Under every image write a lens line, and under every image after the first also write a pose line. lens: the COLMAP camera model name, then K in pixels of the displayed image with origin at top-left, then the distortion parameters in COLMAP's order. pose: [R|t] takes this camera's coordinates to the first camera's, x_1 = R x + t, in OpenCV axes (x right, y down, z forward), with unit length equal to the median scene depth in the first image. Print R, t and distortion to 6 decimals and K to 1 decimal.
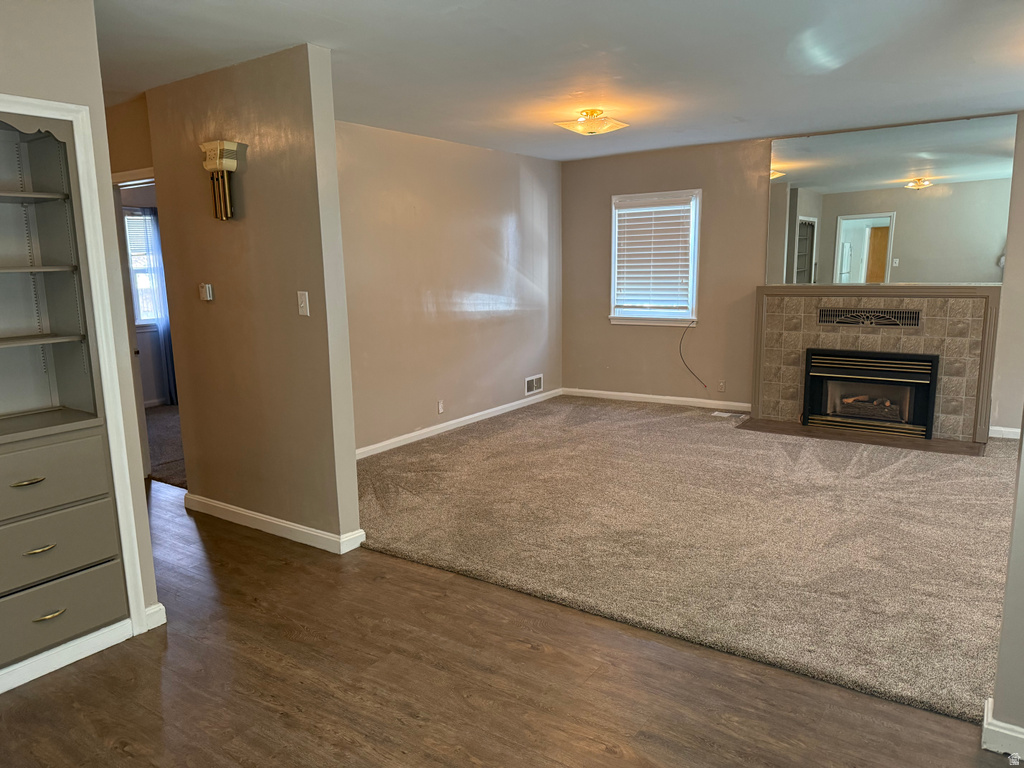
lens RADIAL K [[727.5, 0, 513.0], [0, 727.5, 374.6], [0, 0, 1]] dist [0.046179, -0.039546]
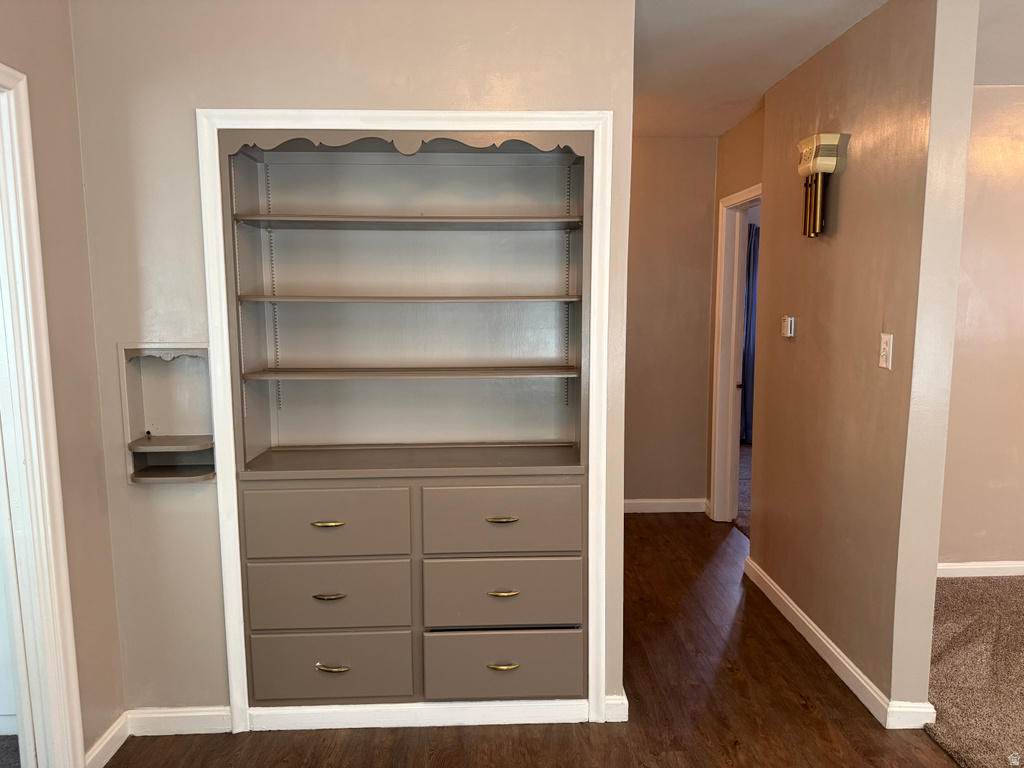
lens RADIAL K [[727.5, 0, 512.3], [0, 727.5, 389.6], [0, 0, 1]] dist [0.046179, -0.039546]
pose [[0.608019, 0.115023, -0.785546, 0.048997], [-0.128315, 0.990678, 0.045743, -0.046828], [0.783484, 0.072984, 0.617111, 0.296370]]
